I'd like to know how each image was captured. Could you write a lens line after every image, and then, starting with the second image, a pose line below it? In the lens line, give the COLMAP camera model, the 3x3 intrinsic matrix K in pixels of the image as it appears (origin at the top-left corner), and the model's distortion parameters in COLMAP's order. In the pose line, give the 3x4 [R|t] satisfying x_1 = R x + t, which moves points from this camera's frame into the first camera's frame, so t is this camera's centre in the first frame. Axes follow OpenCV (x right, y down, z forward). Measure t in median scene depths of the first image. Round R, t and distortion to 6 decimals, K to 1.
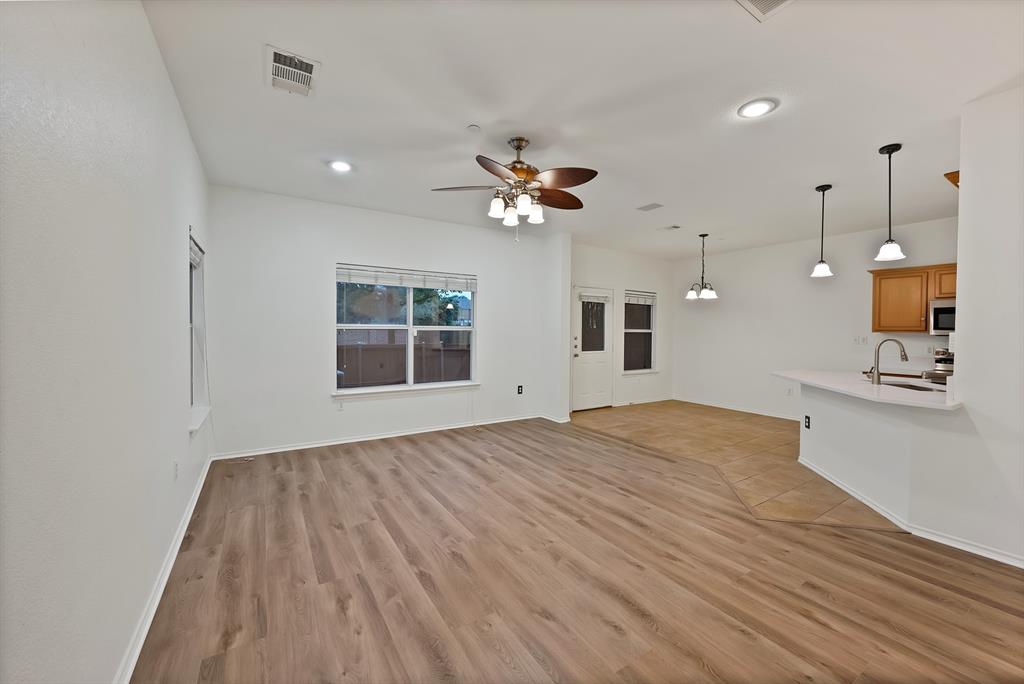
lens RADIAL K [[393.2, 0, 512.9], [0, 393.2, 338.1], [0, 0, 1]] dist [-0.017000, 0.000408]
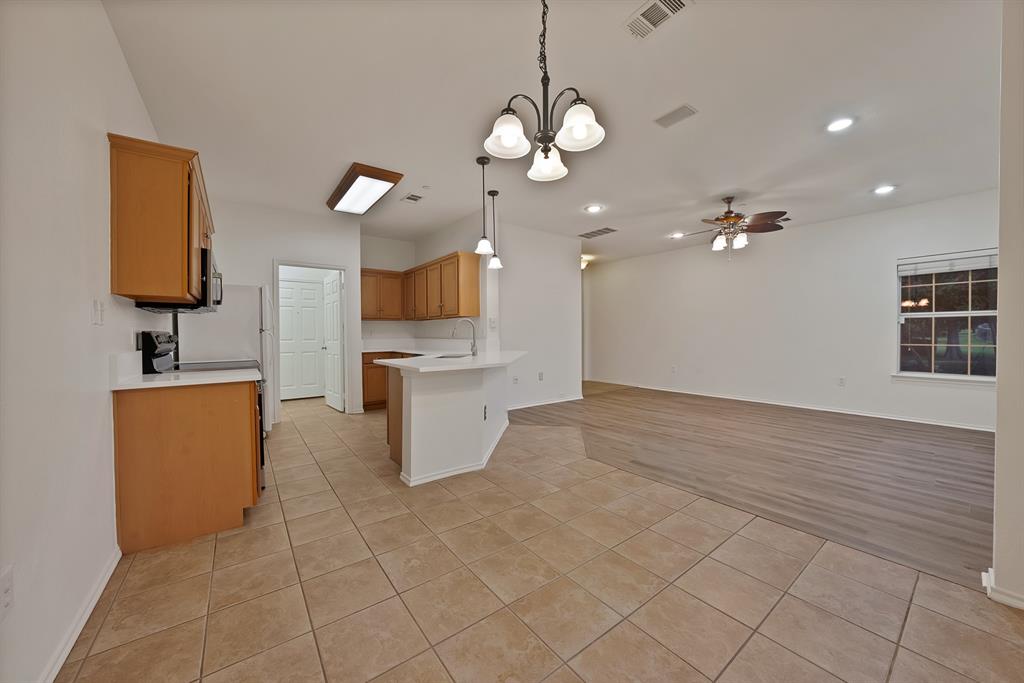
lens RADIAL K [[365.4, 0, 506.5], [0, 365.4, 341.7], [0, 0, 1]] dist [-0.022124, 0.002147]
pose [[-0.997353, -0.003771, -0.072610, 0.812873], [-0.006499, 0.999280, 0.037380, 0.025131], [0.072417, 0.037753, -0.996660, 1.918470]]
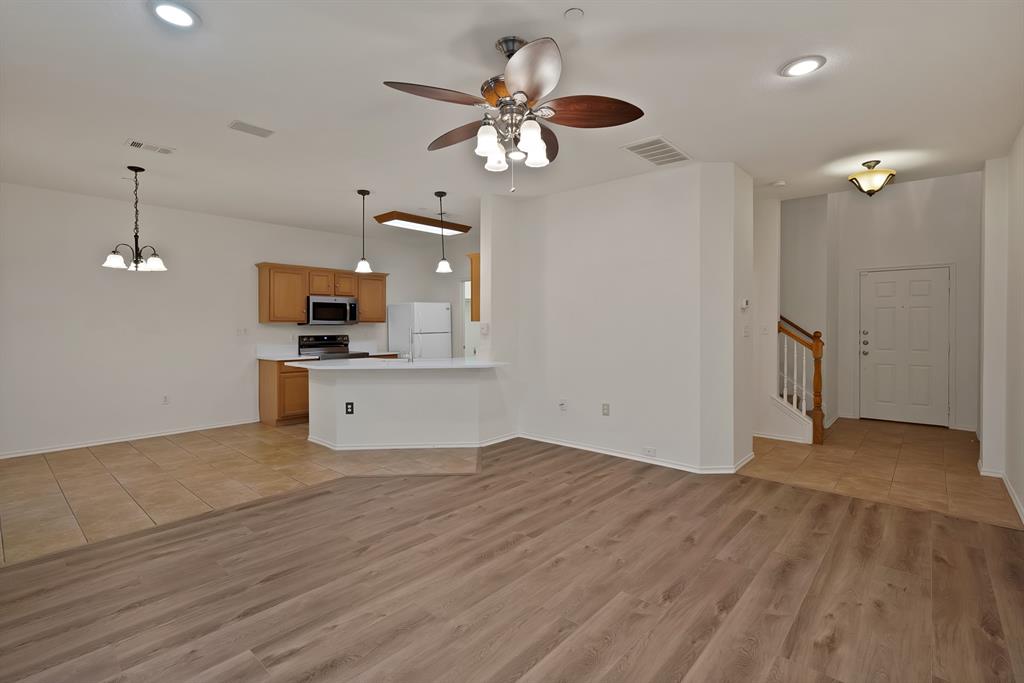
lens RADIAL K [[477.5, 0, 507.3], [0, 477.5, 327.5], [0, 0, 1]] dist [-0.005542, 0.001089]
pose [[-0.267353, -0.013839, 0.963499, -0.625813], [0.018268, 0.999644, 0.019427, -0.020113], [-0.963426, 0.022795, -0.267005, 0.978572]]
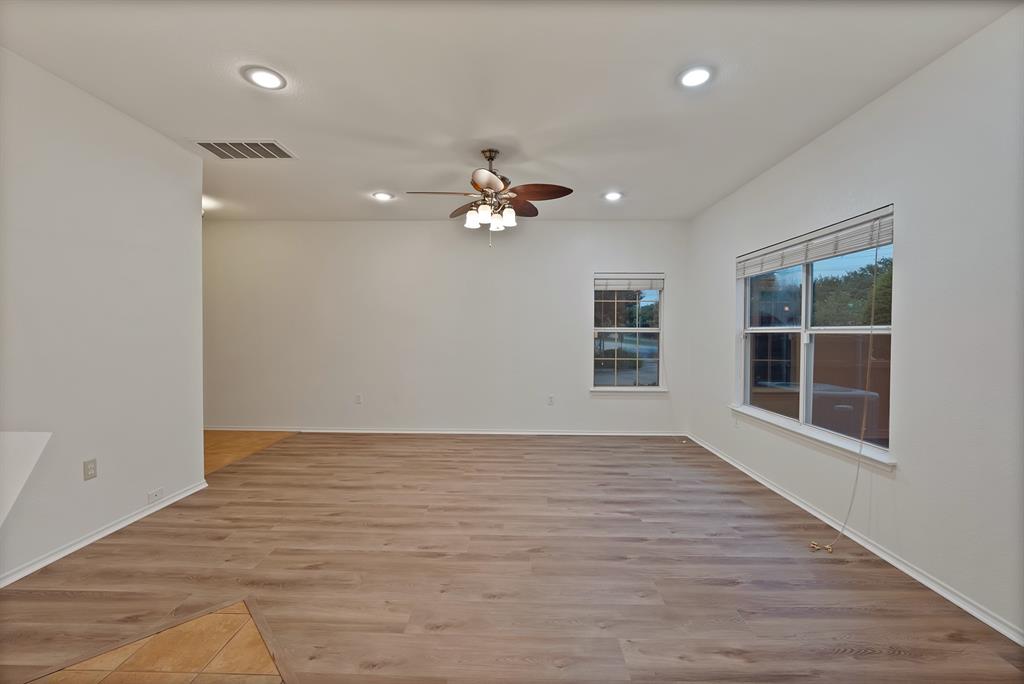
lens RADIAL K [[426.1, 0, 510.7], [0, 426.1, 338.1], [0, 0, 1]] dist [-0.012184, 0.000610]
pose [[-0.554174, -0.000930, -0.832400, 0.747835], [-0.026190, 0.999524, 0.016320, -0.016432], [0.831989, 0.030845, -0.553935, 1.344622]]
